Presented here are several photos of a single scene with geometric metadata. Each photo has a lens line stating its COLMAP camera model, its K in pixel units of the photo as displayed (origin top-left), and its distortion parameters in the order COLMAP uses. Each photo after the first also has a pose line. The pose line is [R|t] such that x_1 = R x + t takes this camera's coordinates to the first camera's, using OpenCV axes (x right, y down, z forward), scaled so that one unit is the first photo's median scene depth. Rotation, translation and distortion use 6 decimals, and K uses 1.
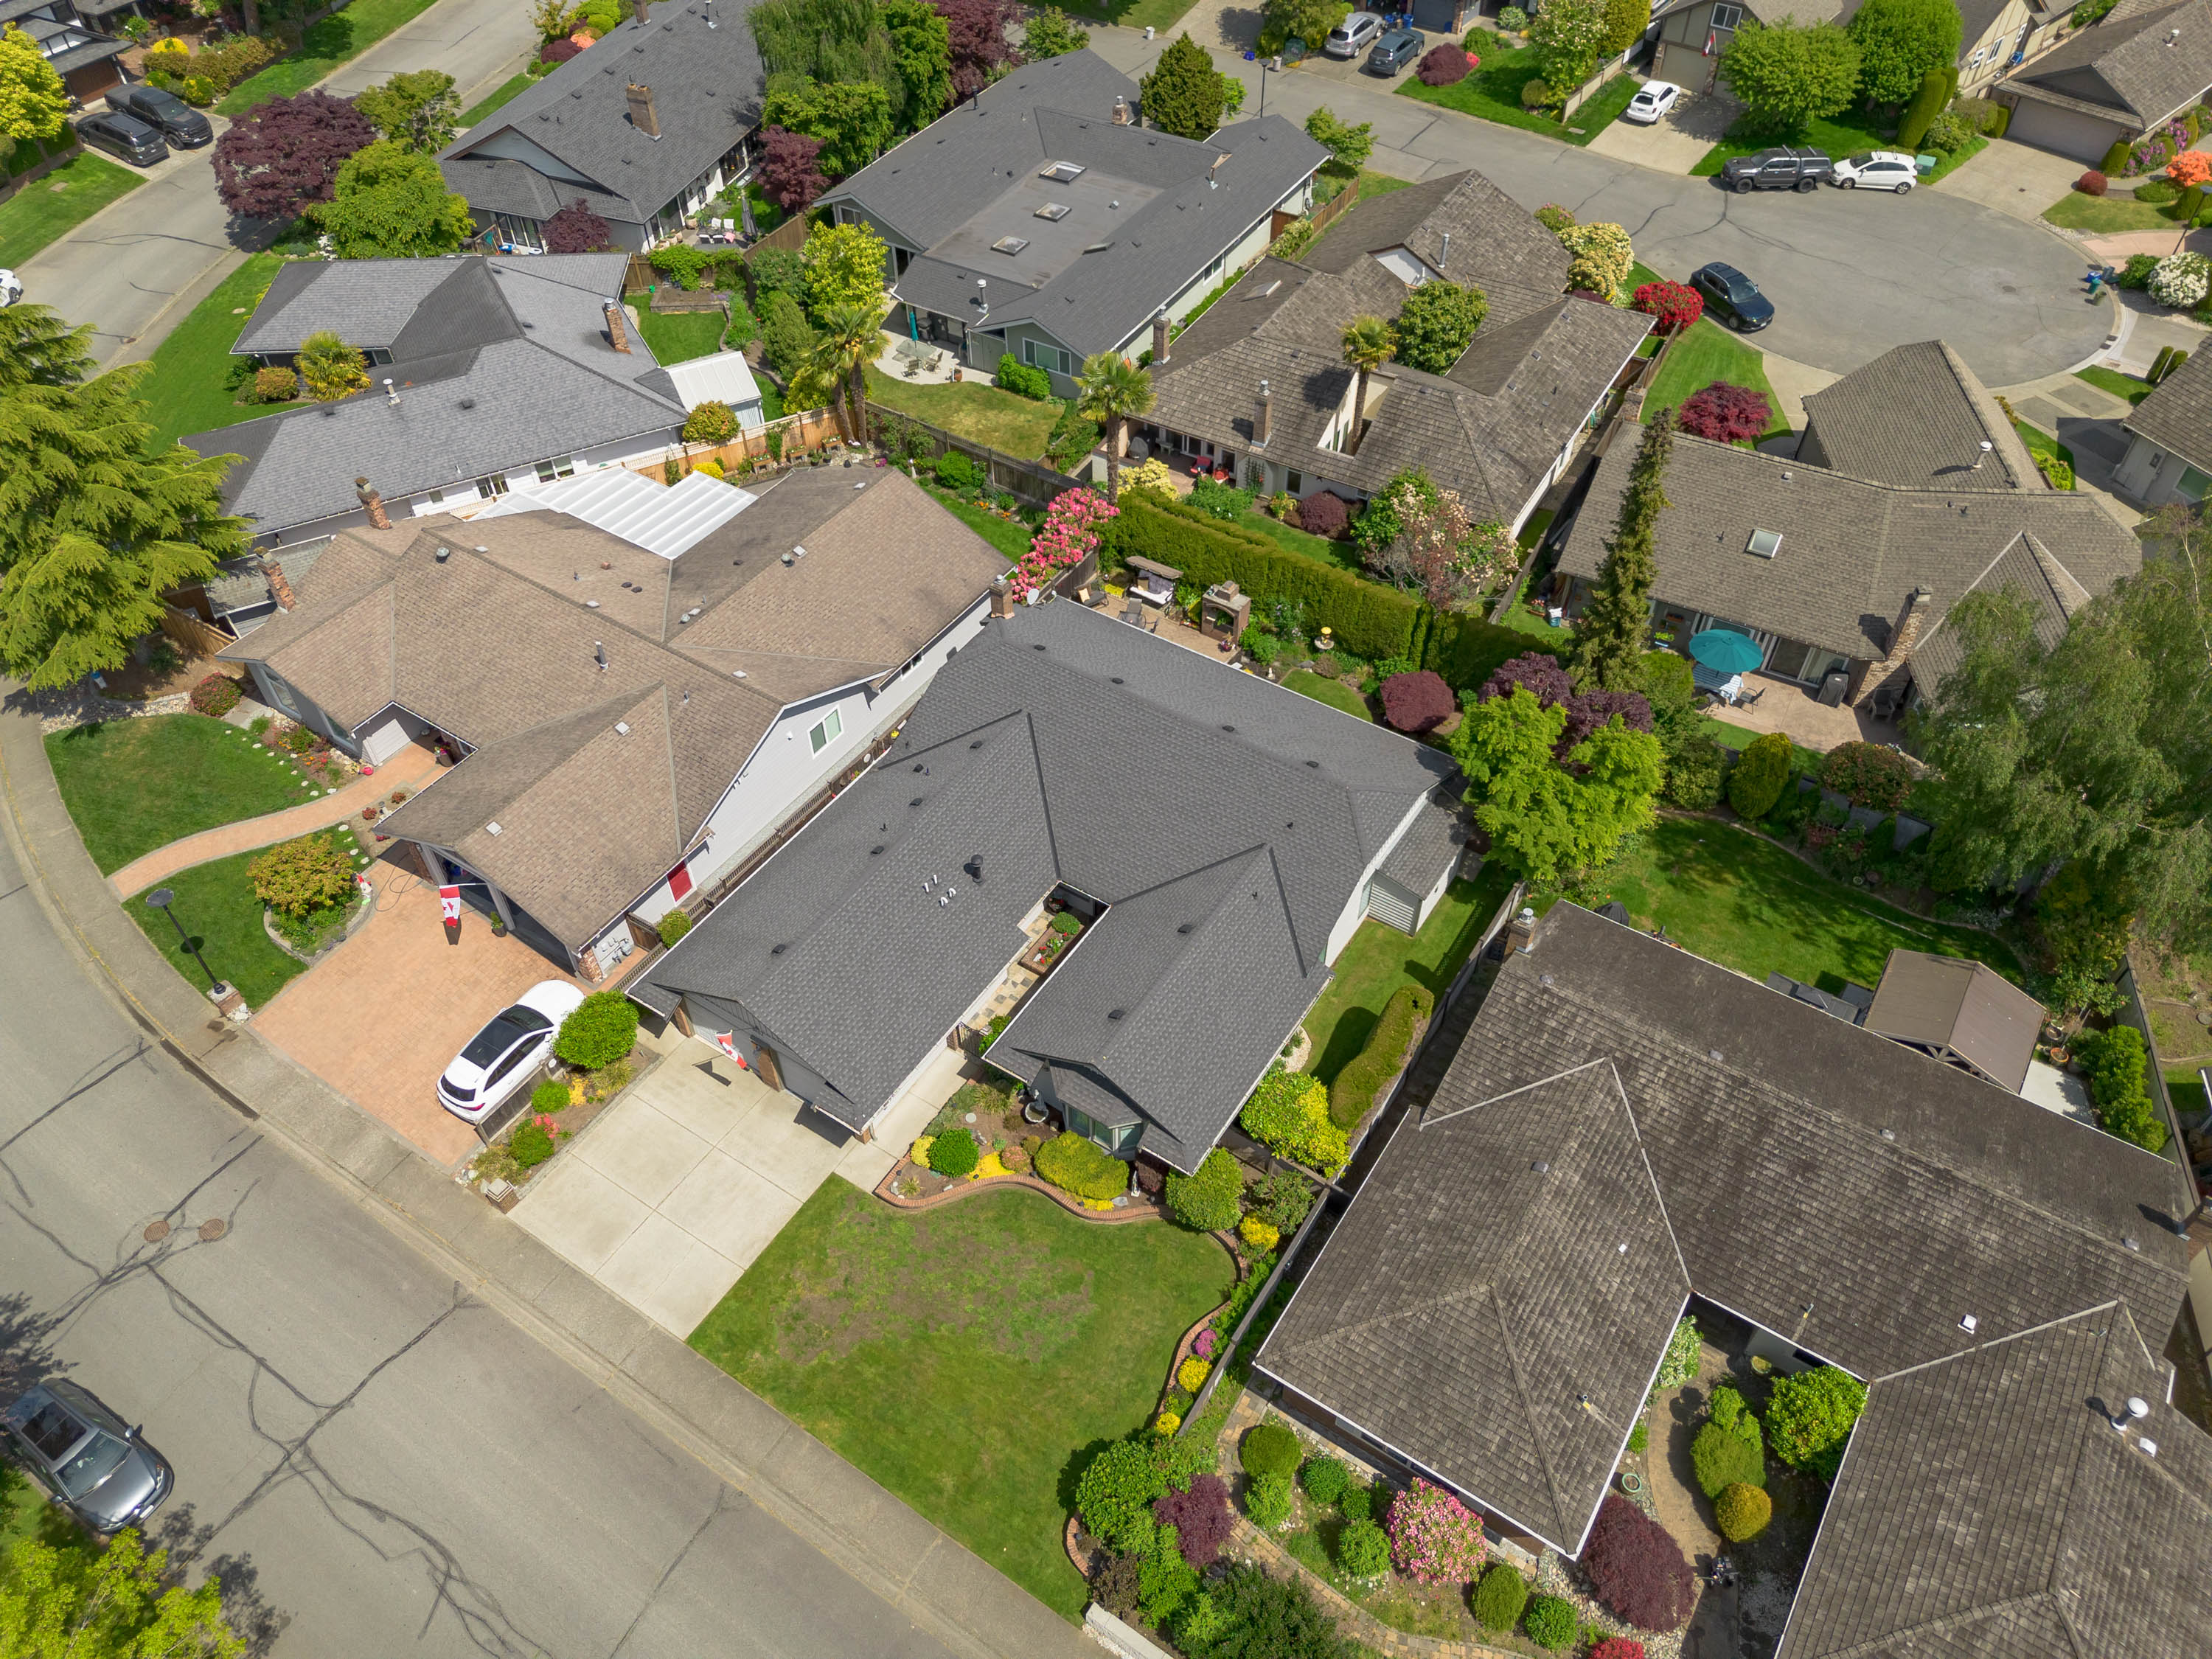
lens RADIAL K [[1583.2, 0, 1117.4], [0, 1583.2, 834.9], [0, 0, 1]] dist [0.047877, -0.040105]
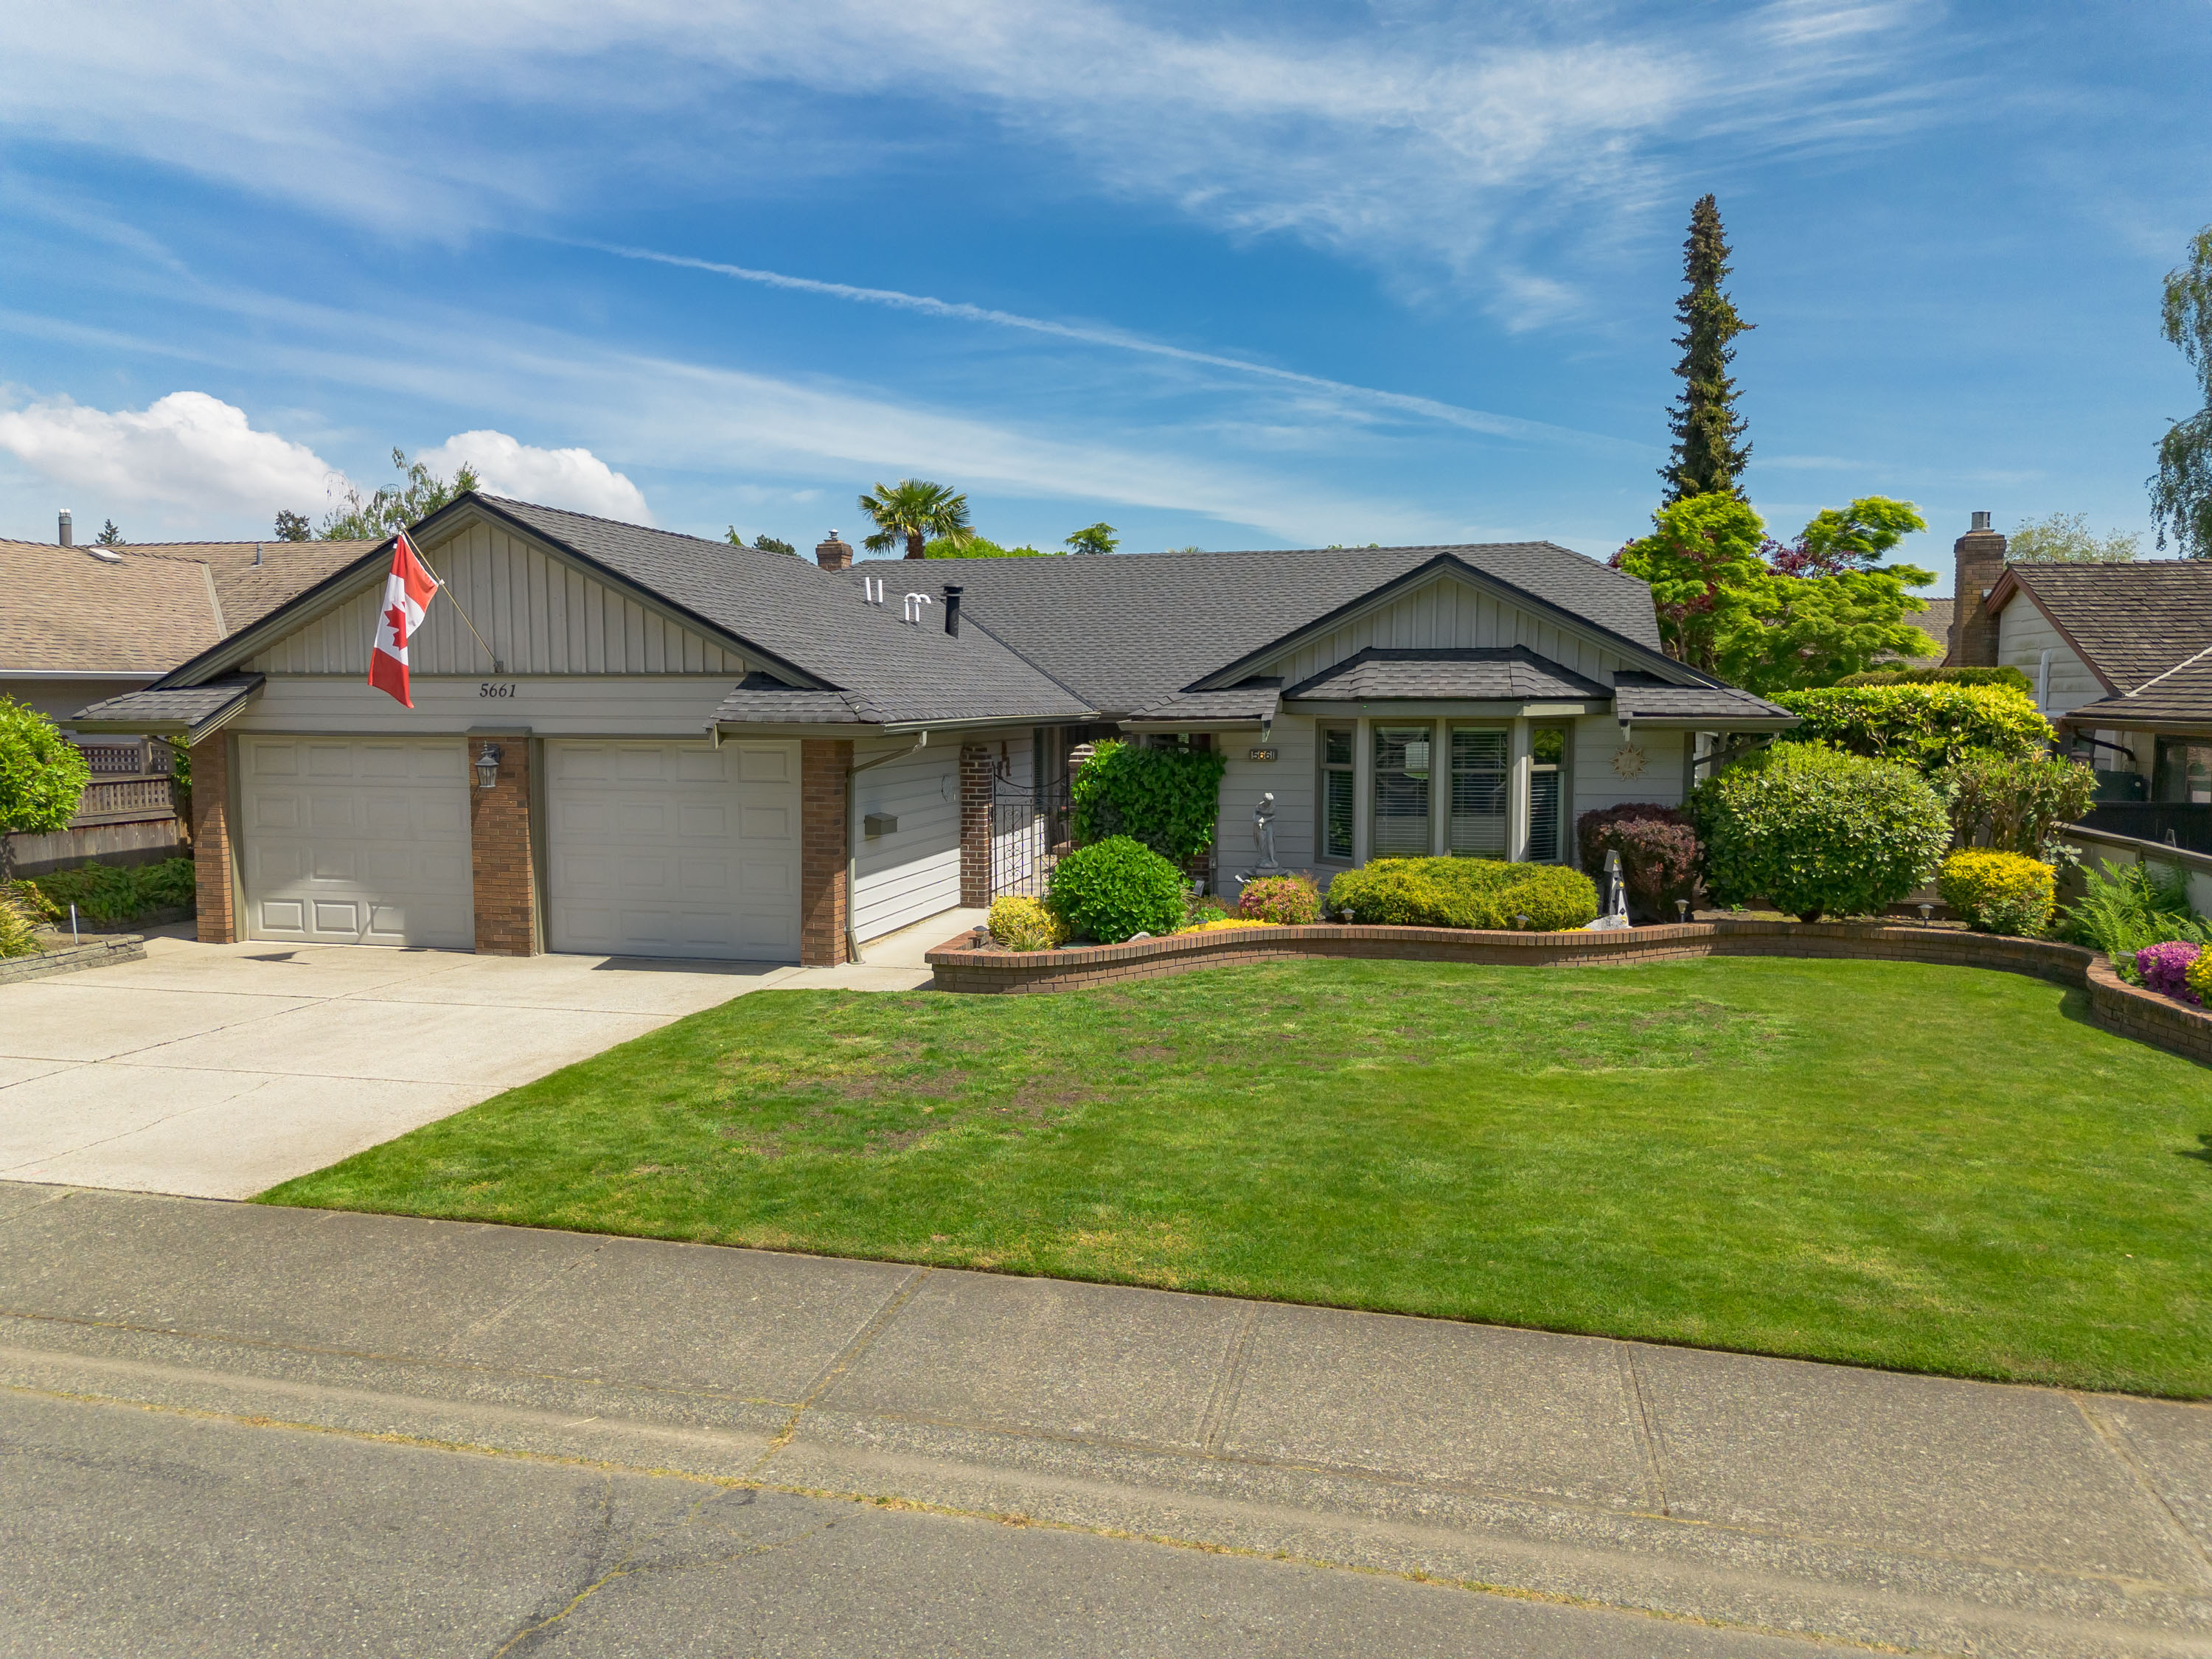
lens RADIAL K [[1583.2, 0, 1114.0], [0, 1583.2, 809.0], [0, 0, 1]] dist [0.047877, -0.040105]
pose [[0.941324, -0.022381, 0.336762, -0.209890], [0.246455, 0.727285, -0.640559, 0.389831], [-0.230586, 0.685970, 0.690127, 0.713360]]
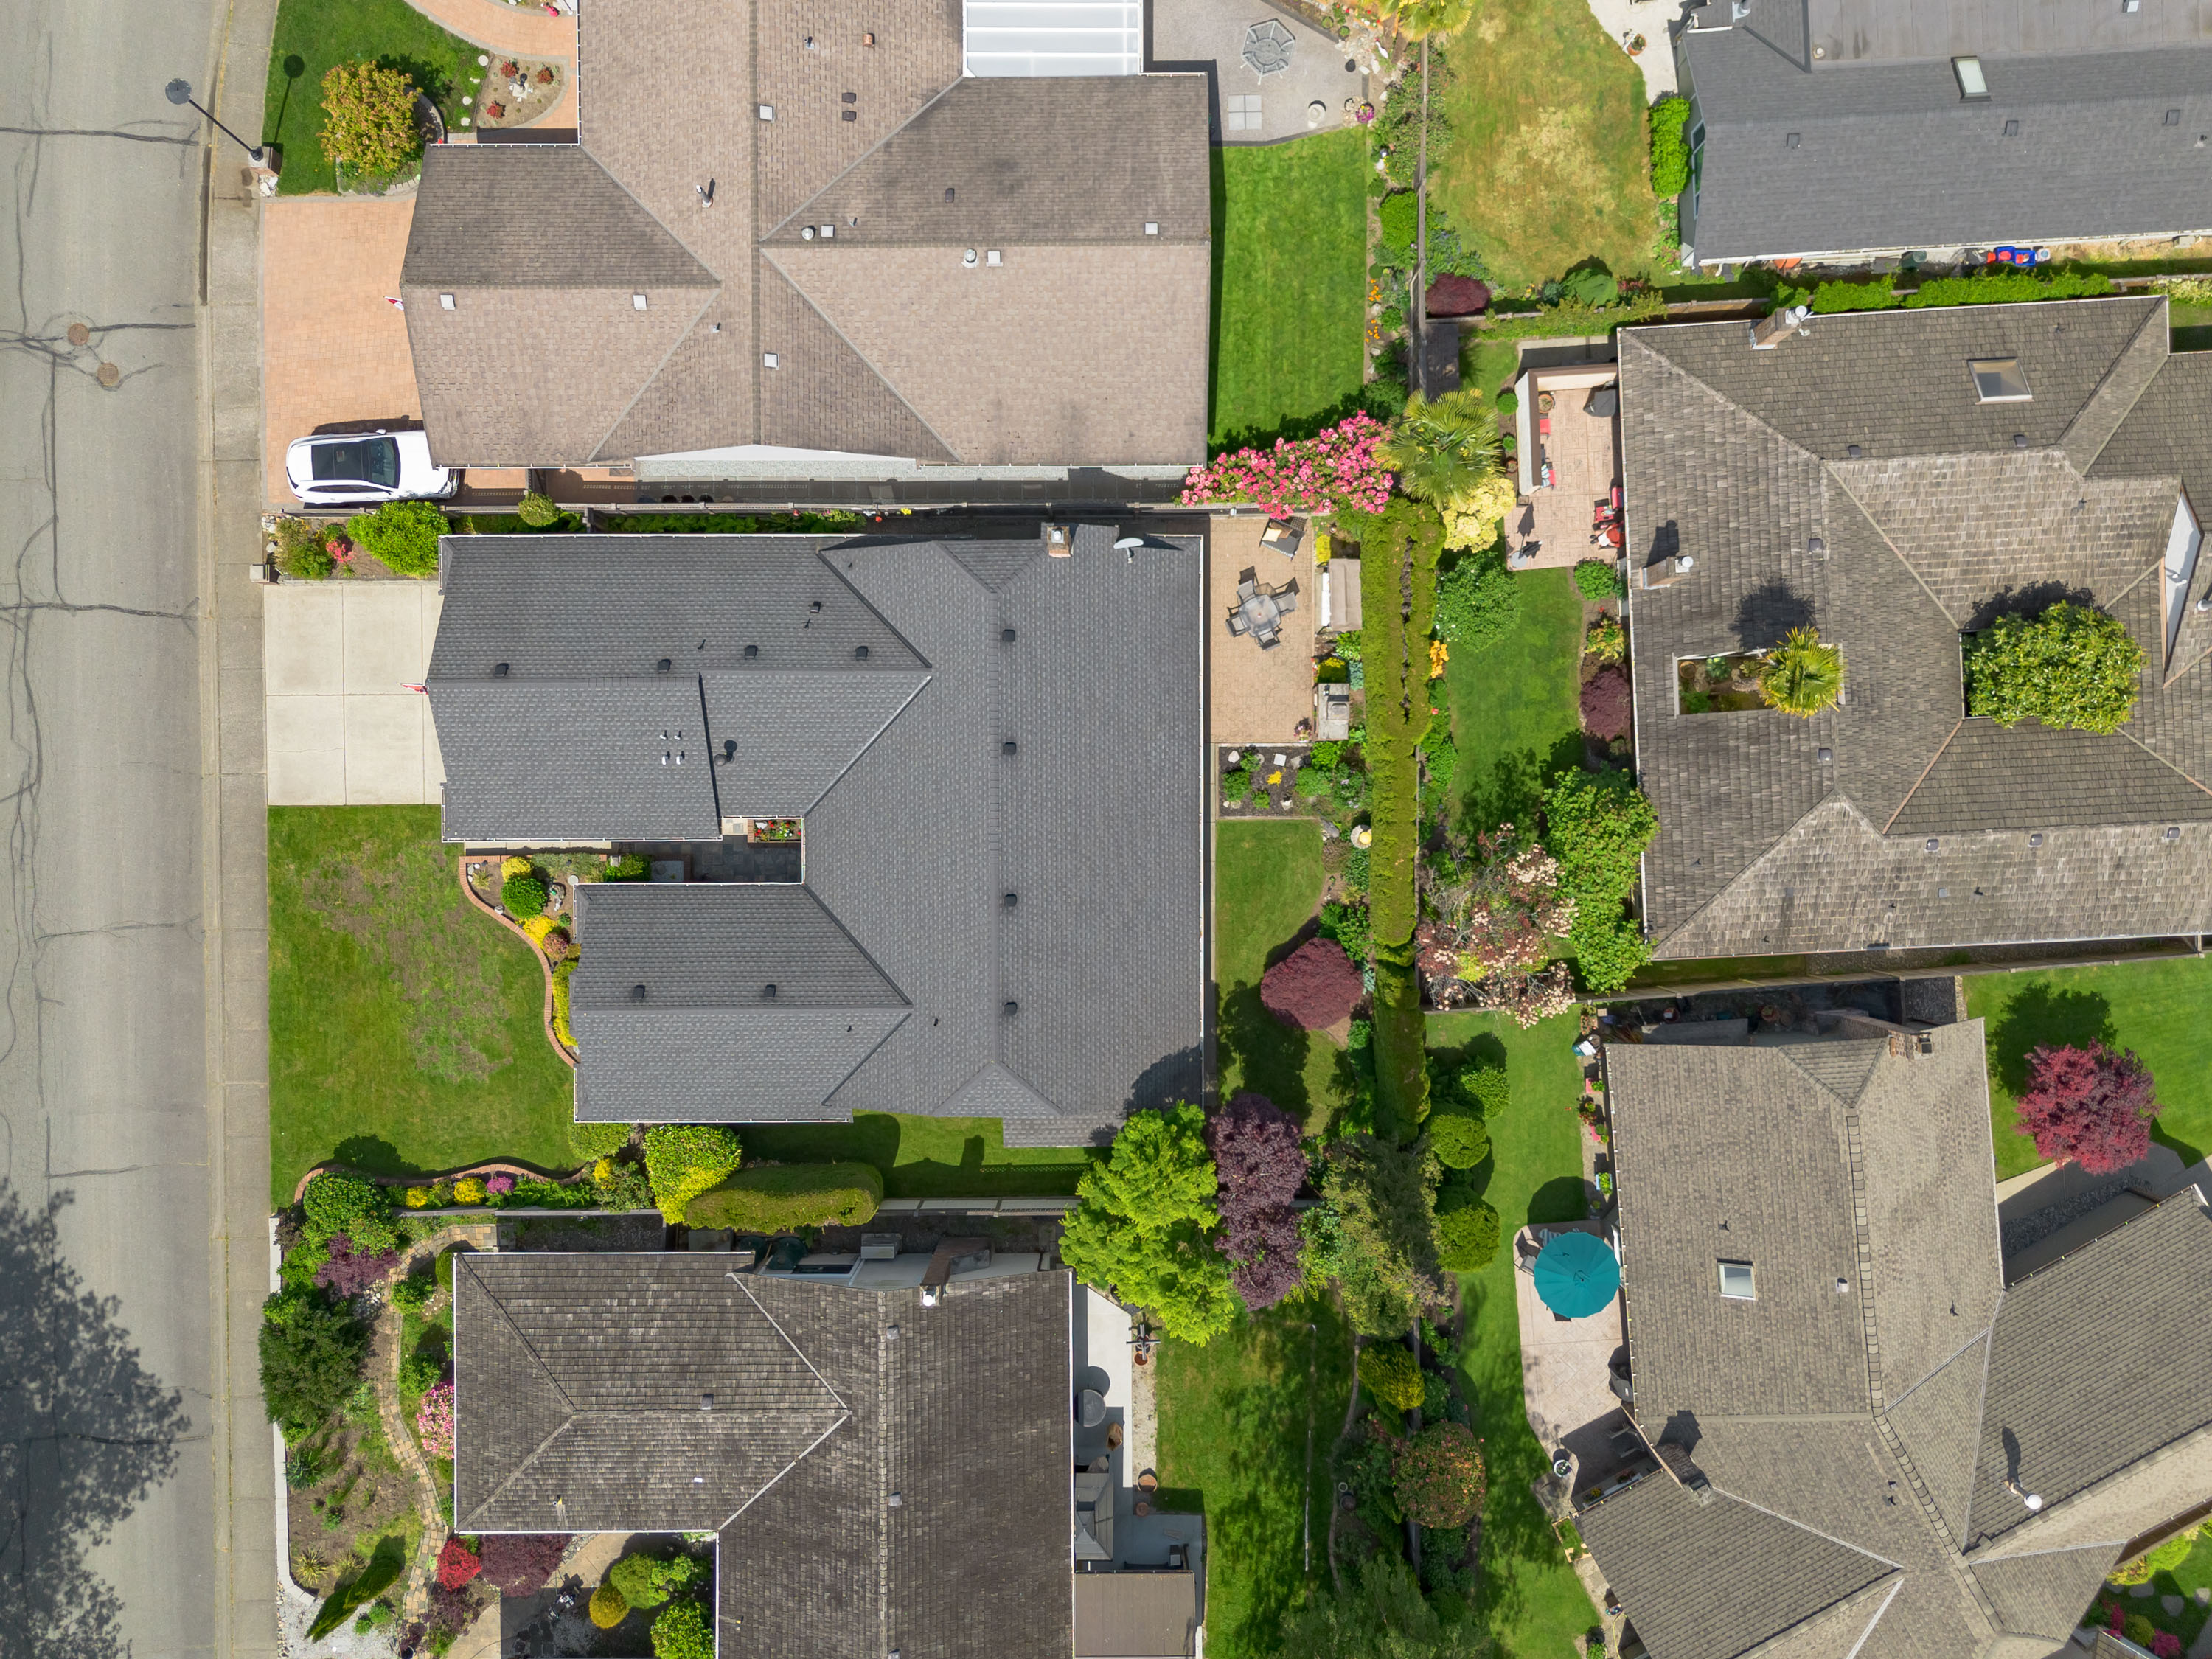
lens RADIAL K [[1583.2, 0, 1084.3], [0, 1583.2, 860.7], [0, 0, 1]] dist [0.047877, -0.040105]
pose [[0.549164, 0.835546, 0.016794, 0.064706], [-0.602235, 0.381728, 0.701140, -0.761506], [0.579424, -0.395155, 0.712826, 0.438464]]
